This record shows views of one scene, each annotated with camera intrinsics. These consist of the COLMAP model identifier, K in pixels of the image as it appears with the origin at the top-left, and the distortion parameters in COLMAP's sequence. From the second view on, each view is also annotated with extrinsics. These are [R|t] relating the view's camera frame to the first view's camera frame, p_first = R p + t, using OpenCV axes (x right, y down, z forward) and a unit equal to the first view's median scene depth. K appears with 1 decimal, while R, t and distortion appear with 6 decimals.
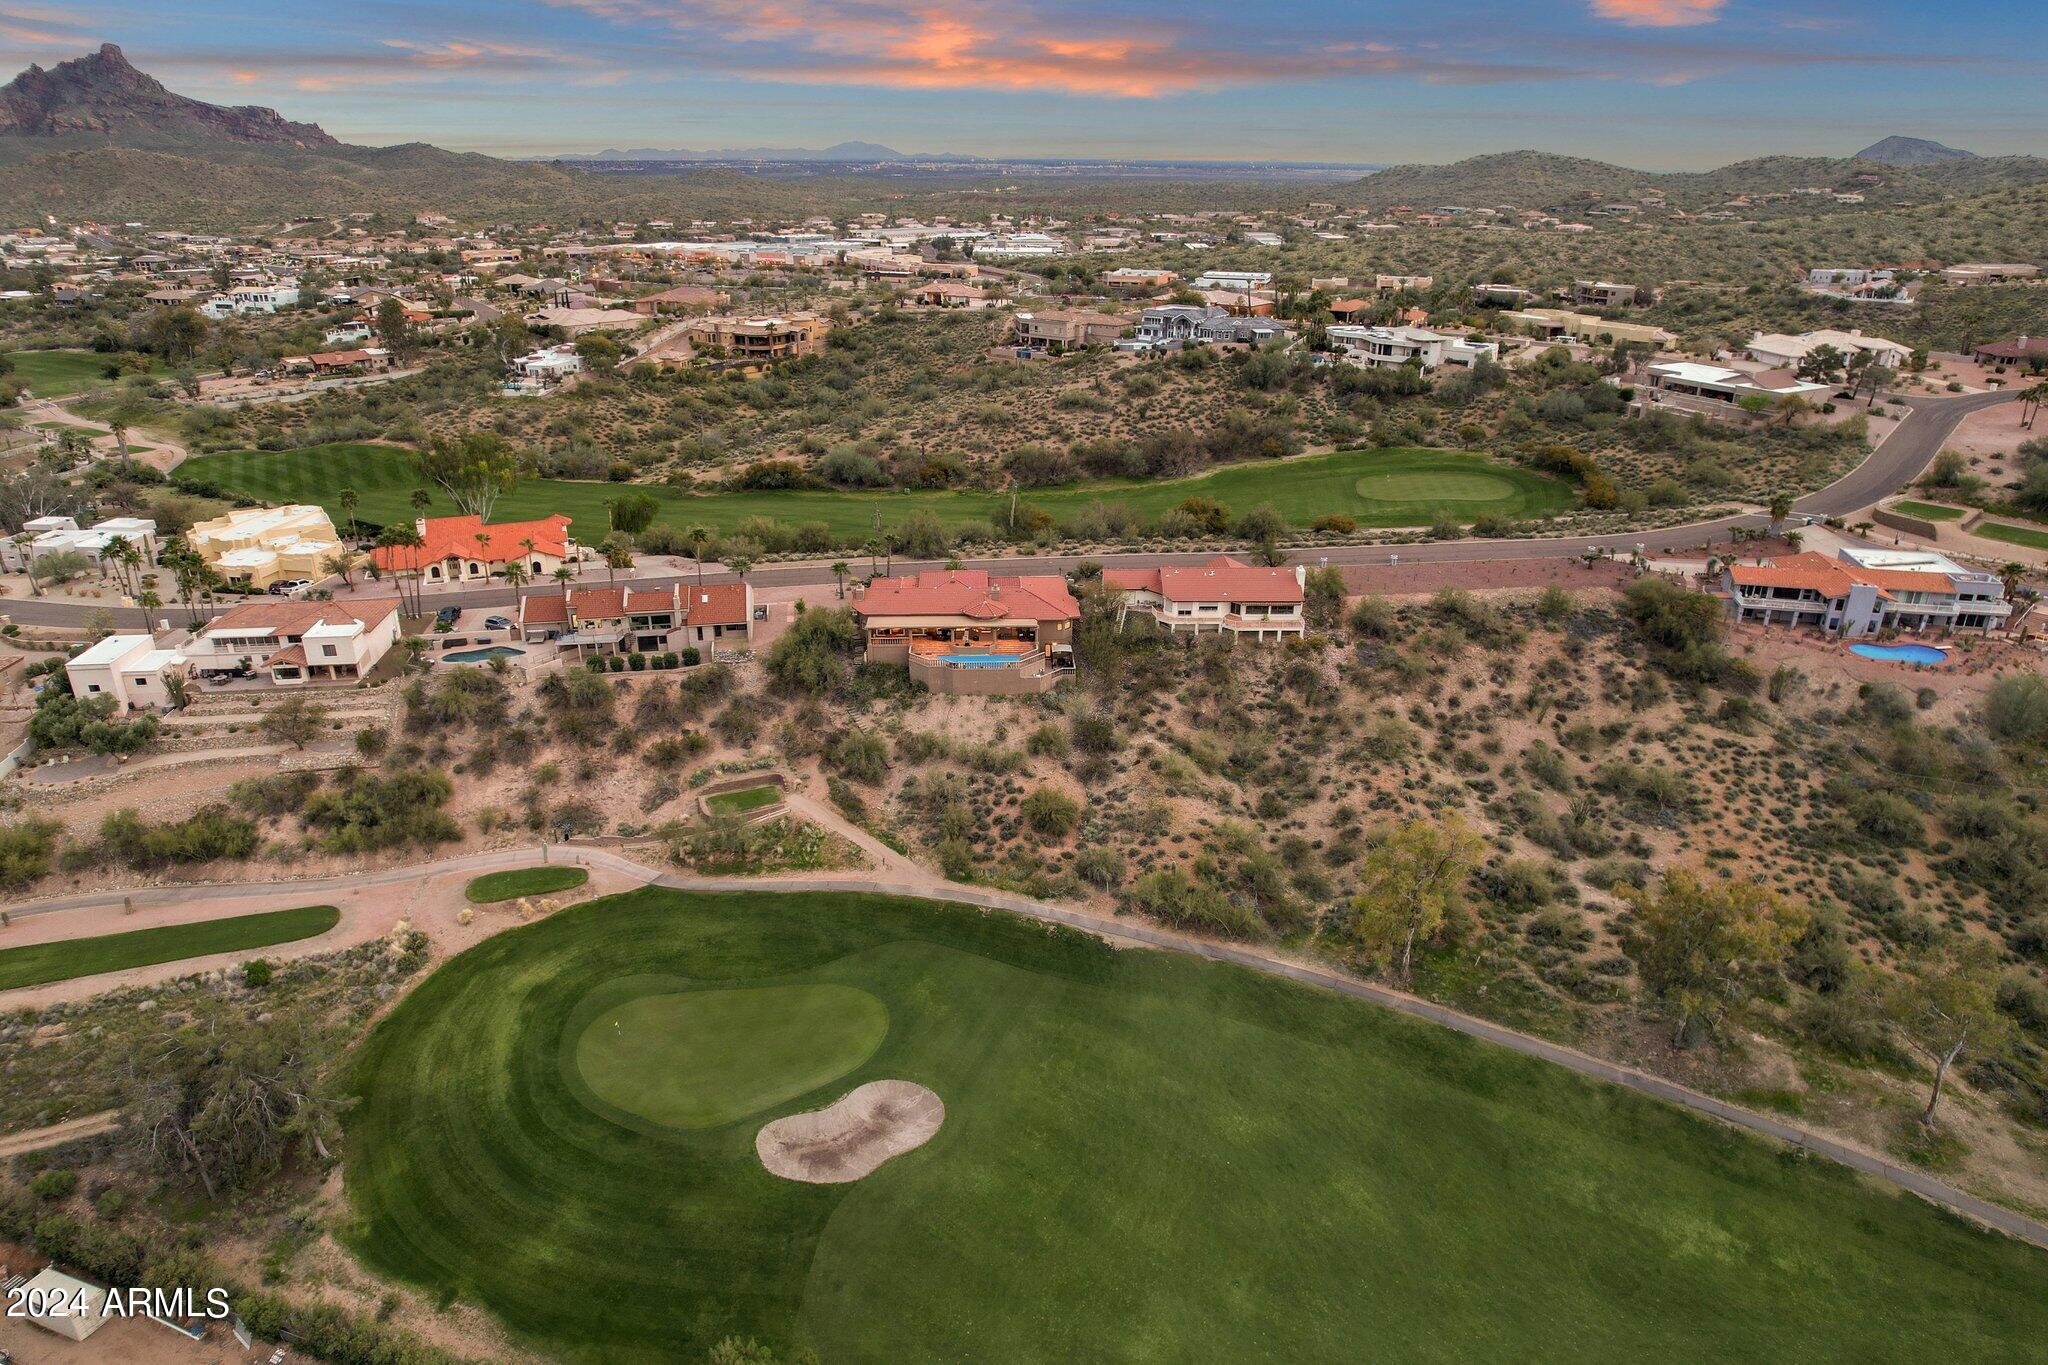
lens RADIAL K [[1304.6, 0, 1029.7], [0, 1304.6, 689.1], [0, 0, 1]] dist [-0.077854, 0.067899]
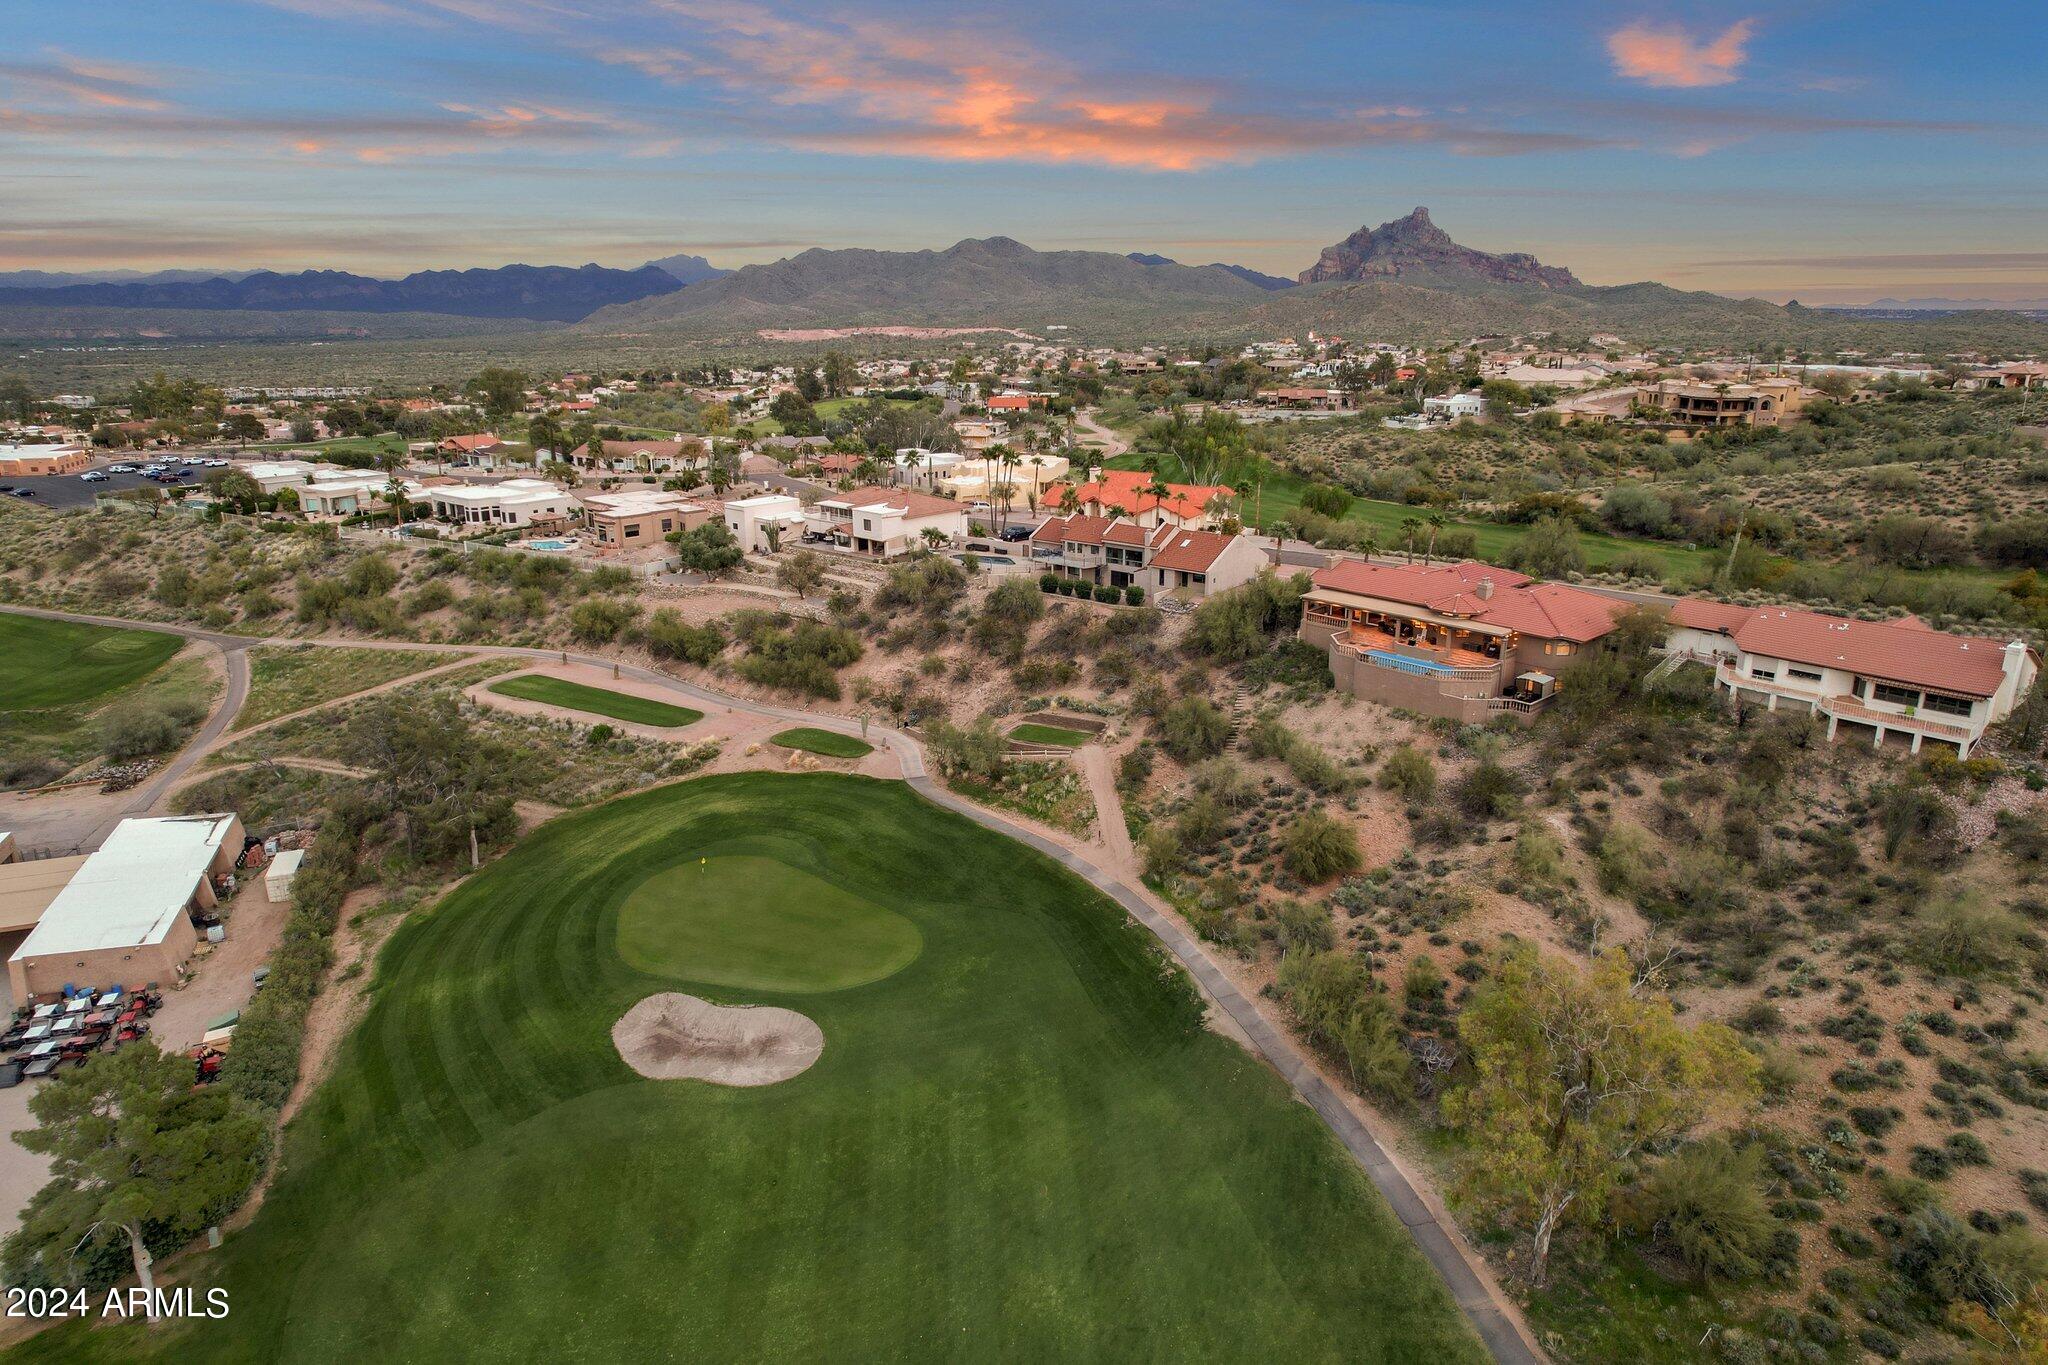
lens RADIAL K [[1304.6, 0, 1029.7], [0, 1304.6, 689.1], [0, 0, 1]] dist [-0.077854, 0.067899]
pose [[0.648446, 0.212571, -0.730979, 0.203392], [-0.286917, 0.957655, 0.023967, 0.020083], [0.705121, 0.194189, 0.681979, 0.203129]]
